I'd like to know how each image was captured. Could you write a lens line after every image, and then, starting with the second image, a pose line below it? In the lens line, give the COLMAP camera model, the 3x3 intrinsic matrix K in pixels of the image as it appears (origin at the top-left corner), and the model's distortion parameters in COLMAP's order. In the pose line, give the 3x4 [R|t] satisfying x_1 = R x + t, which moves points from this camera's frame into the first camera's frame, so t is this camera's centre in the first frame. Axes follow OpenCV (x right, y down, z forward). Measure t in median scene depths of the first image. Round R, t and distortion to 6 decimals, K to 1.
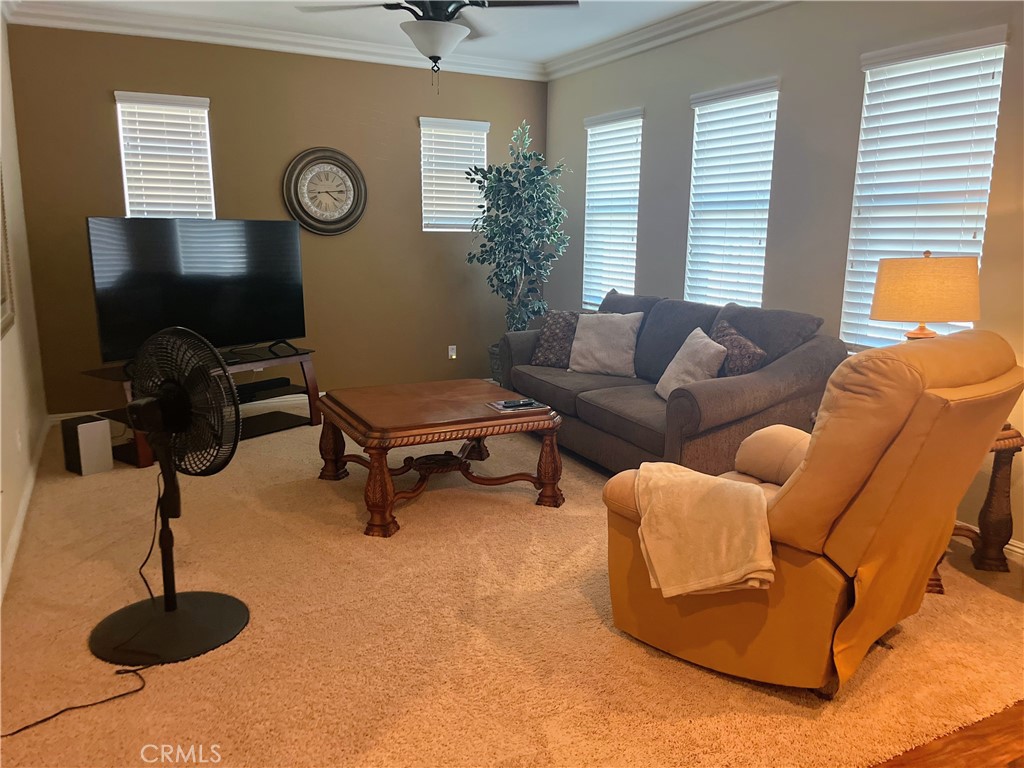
lens RADIAL K [[767.5, 0, 510.7], [0, 767.5, 389.6], [0, 0, 1]] dist [0.090400, -0.126965]
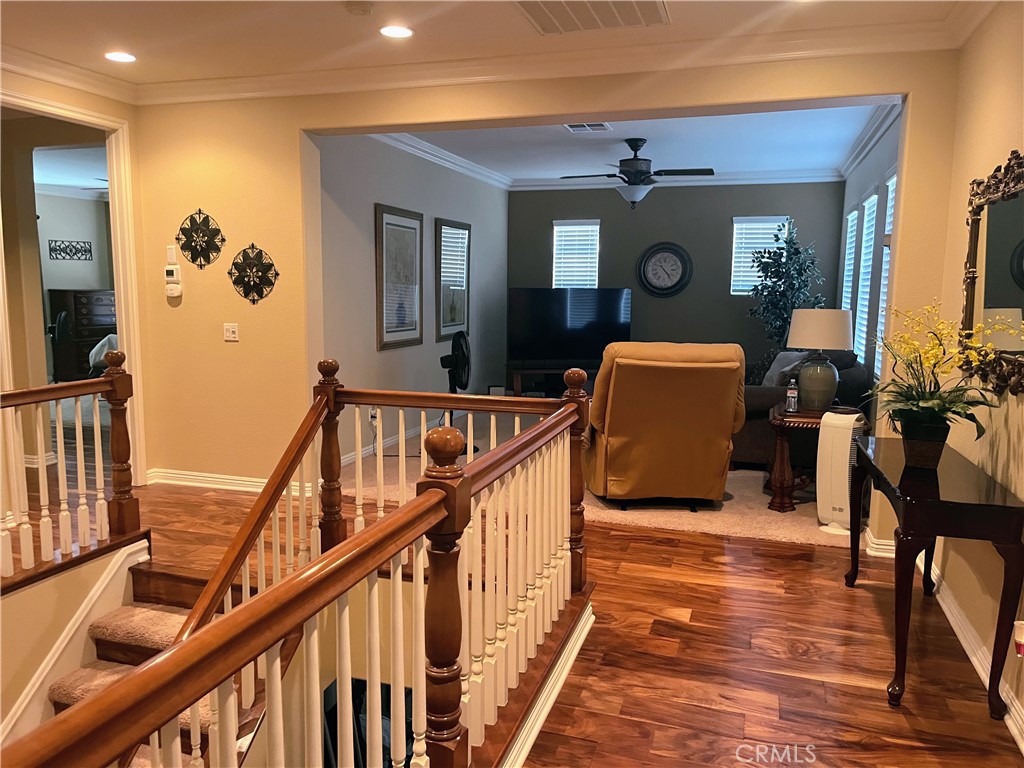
lens RADIAL K [[767.5, 0, 510.7], [0, 767.5, 389.6], [0, 0, 1]] dist [0.090400, -0.126965]
pose [[0.707269, 0.086093, -0.701683, 0.704330], [-0.151323, 0.987989, -0.031306, 0.083536], [0.690560, 0.128322, 0.711801, -0.308081]]
